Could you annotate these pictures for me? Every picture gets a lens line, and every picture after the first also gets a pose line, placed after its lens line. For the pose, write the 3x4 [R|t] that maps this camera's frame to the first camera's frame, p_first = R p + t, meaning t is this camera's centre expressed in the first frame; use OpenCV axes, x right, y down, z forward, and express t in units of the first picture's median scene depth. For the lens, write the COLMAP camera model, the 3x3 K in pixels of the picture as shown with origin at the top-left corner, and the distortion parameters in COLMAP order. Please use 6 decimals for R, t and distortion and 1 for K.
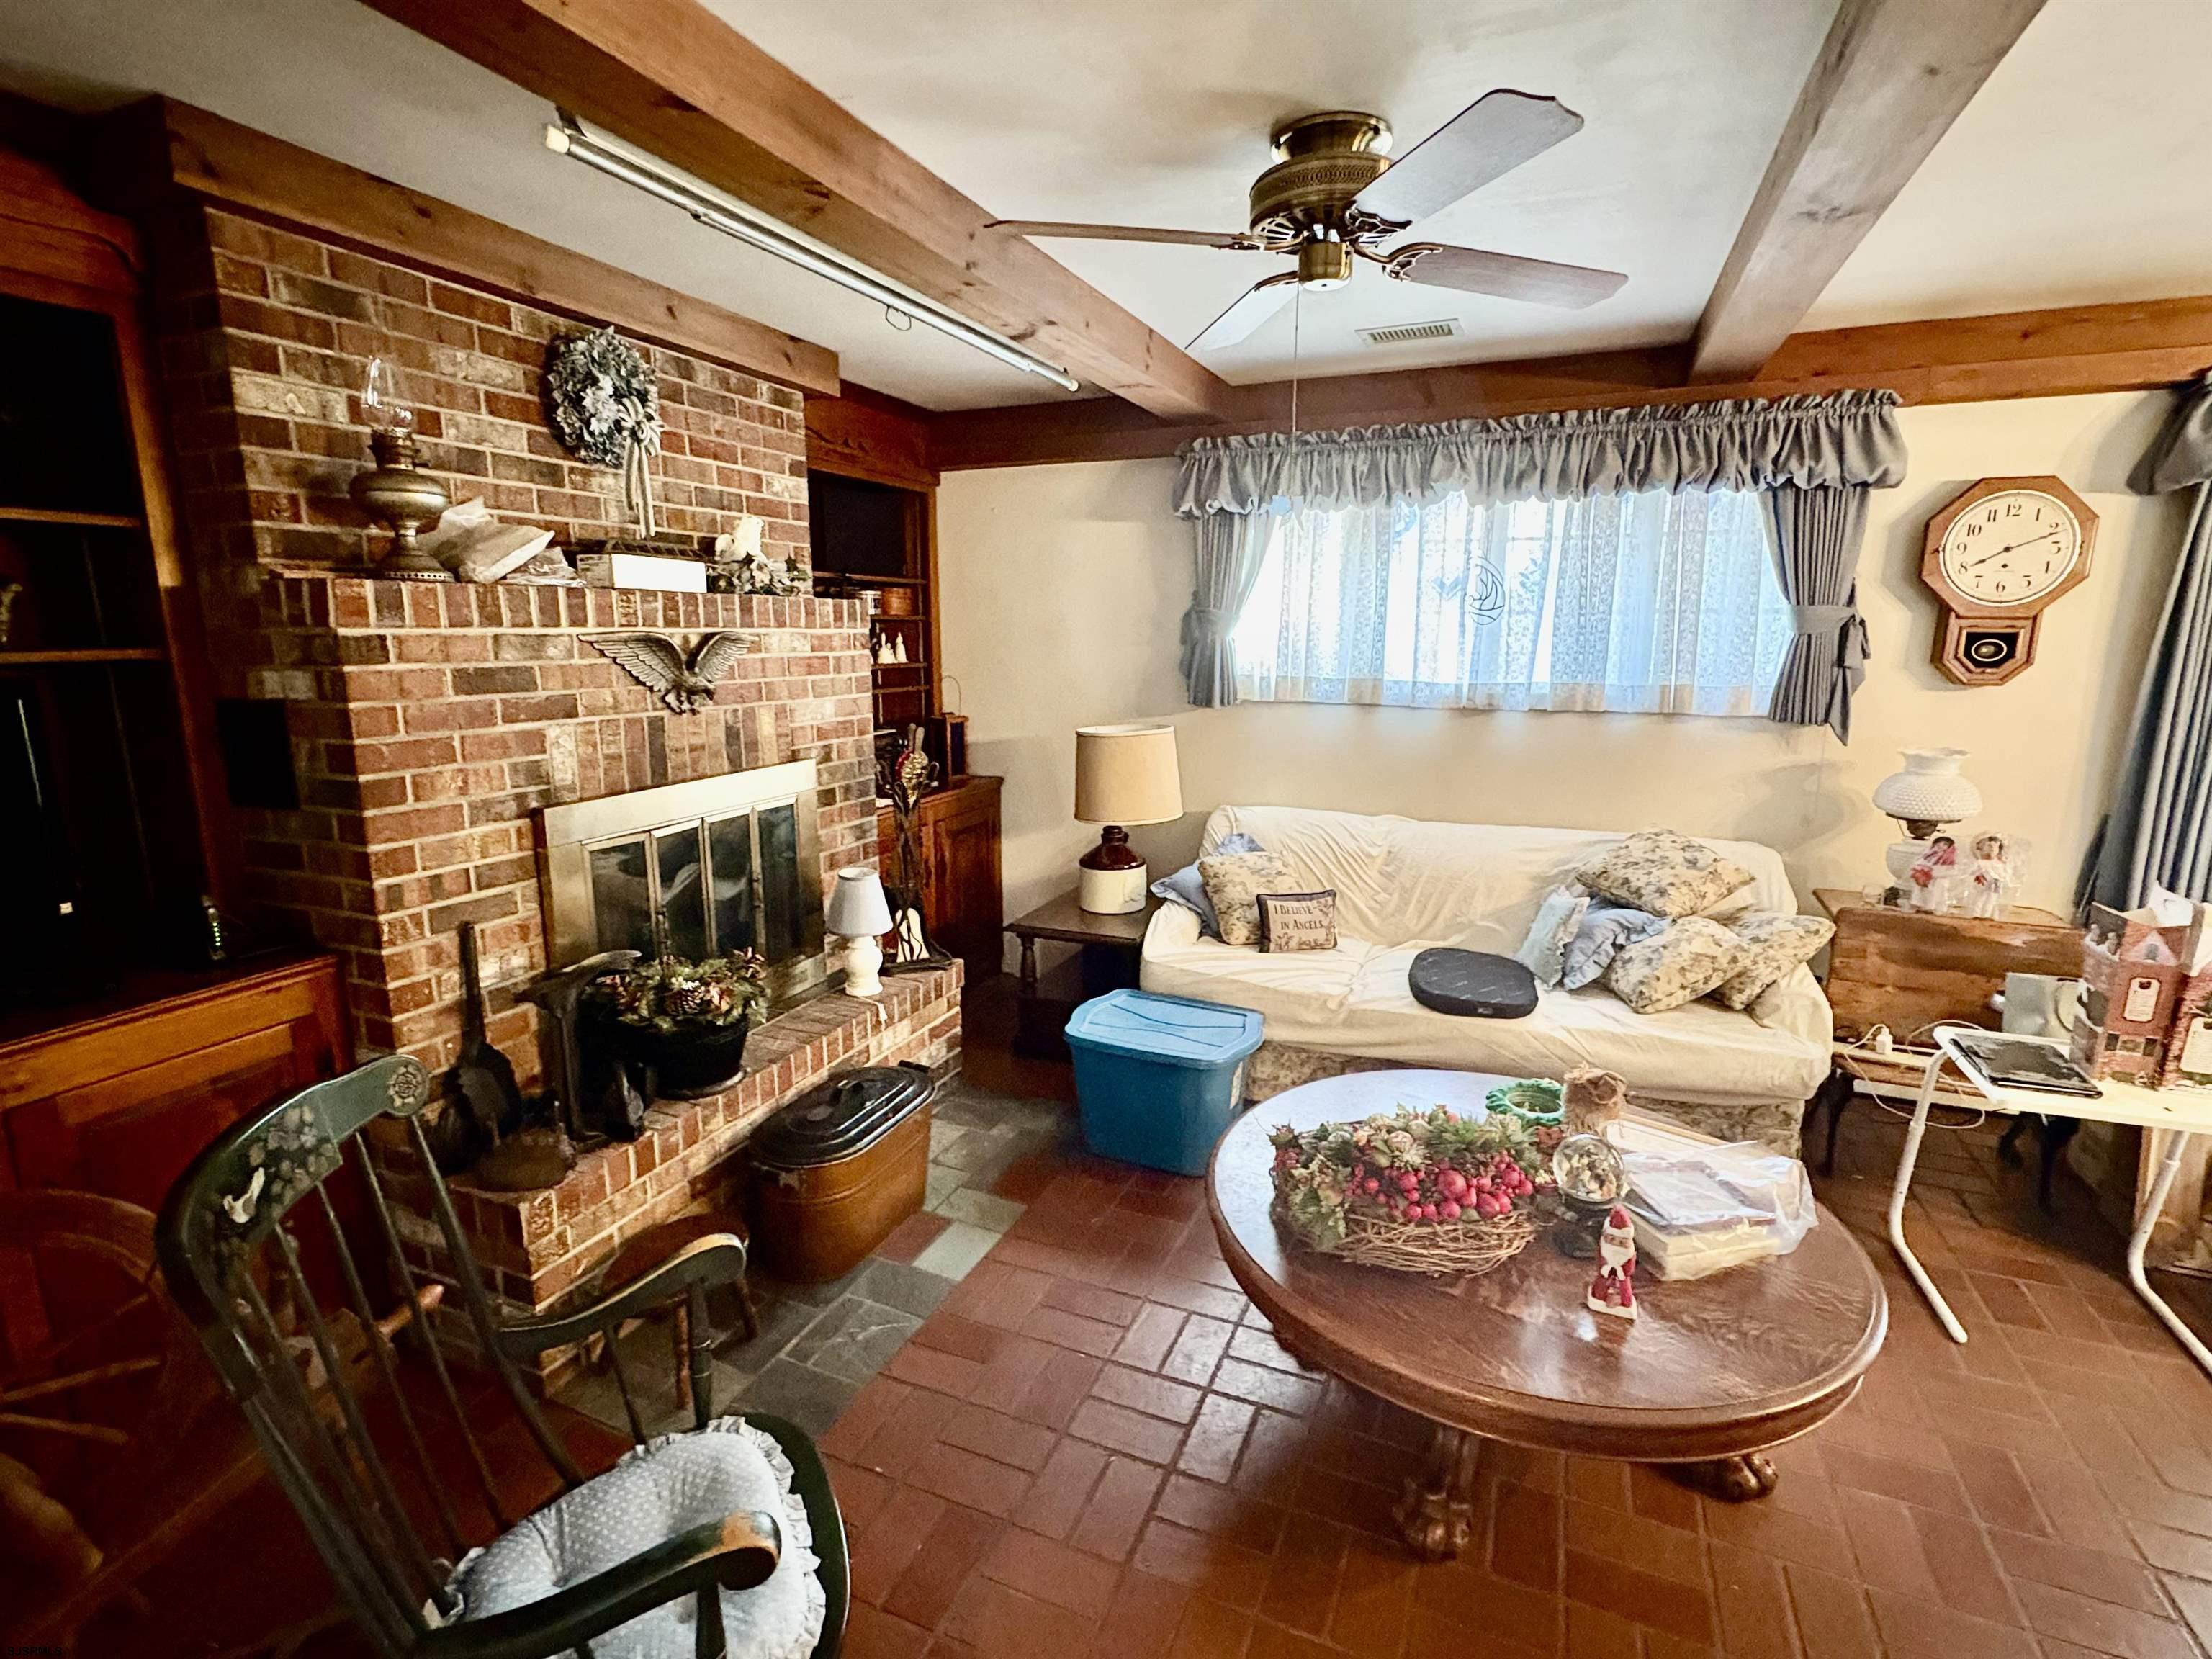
lens RADIAL K [[1042.9, 0, 1098.3], [0, 1042.9, 829.9], [0, 0, 1]] dist [0.000161, 0.000698]
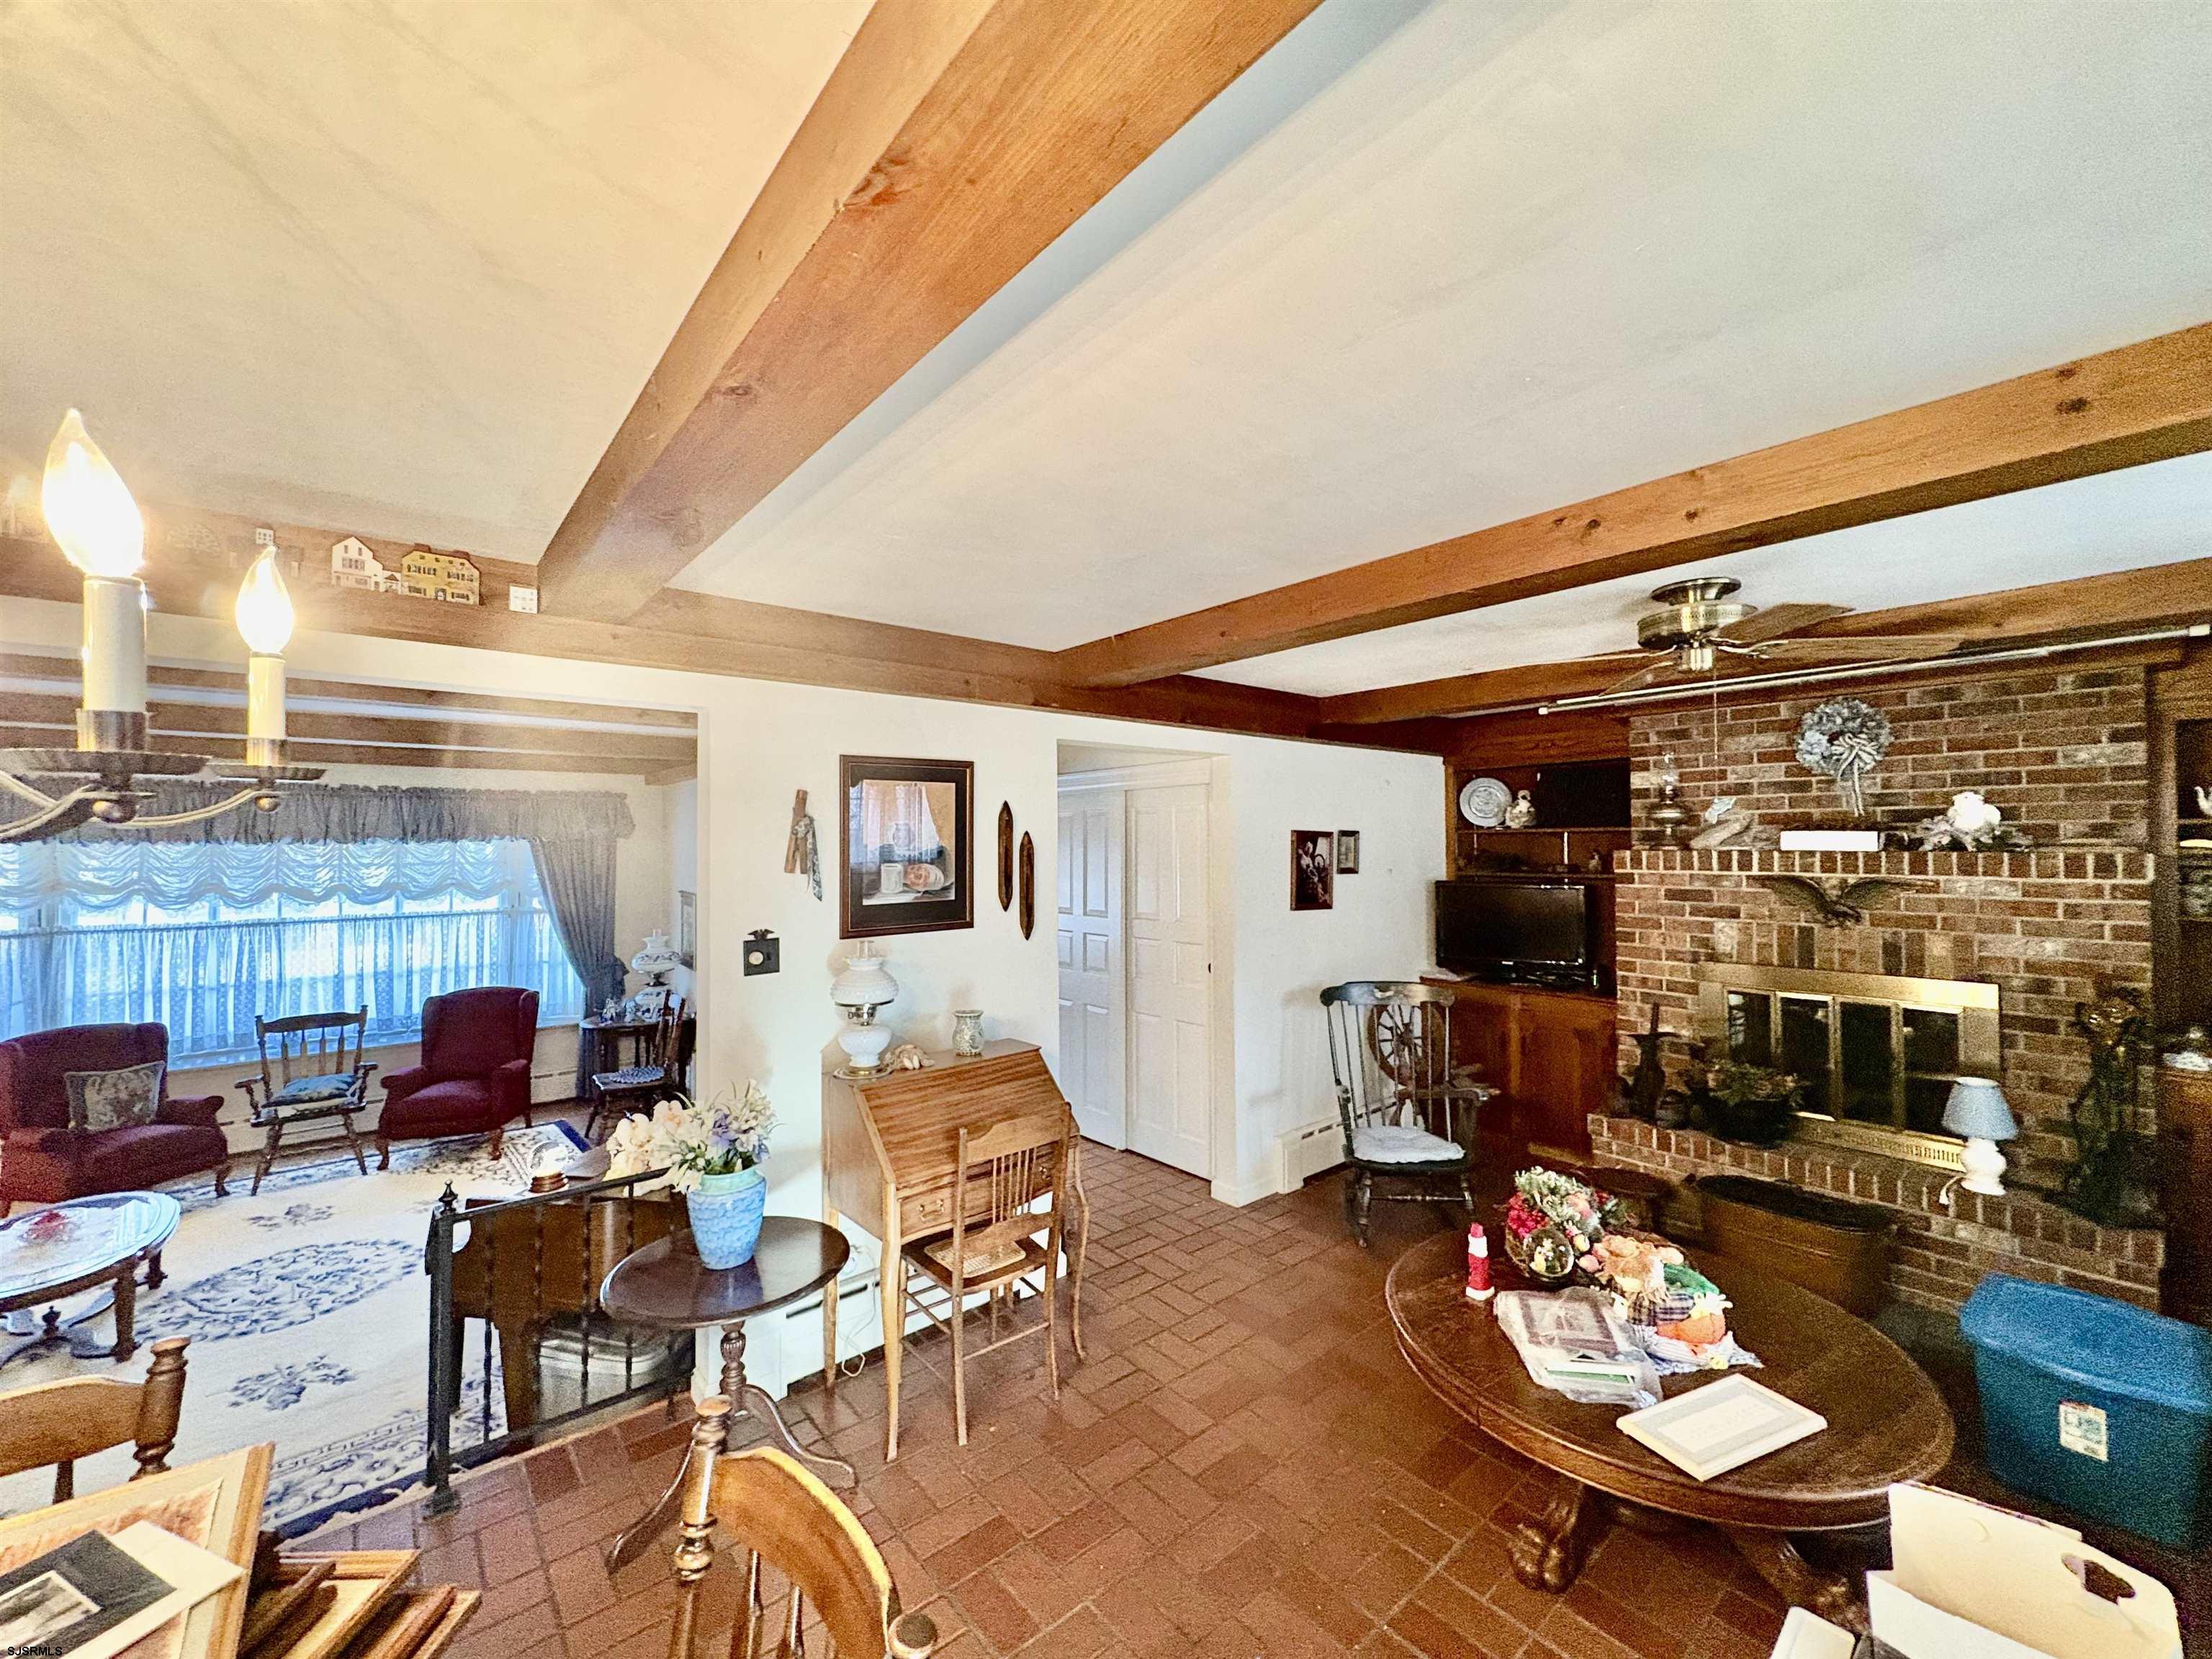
lens RADIAL K [[881.7, 0, 1103.6], [0, 881.7, 828.6], [0, 0, 1]] dist [0.003048, 0.000444]
pose [[-0.451332, -0.011849, -0.892277, 1.312100], [-0.165713, 0.983632, 0.070759, -0.174872], [0.876834, 0.179798, -0.445909, 0.624408]]
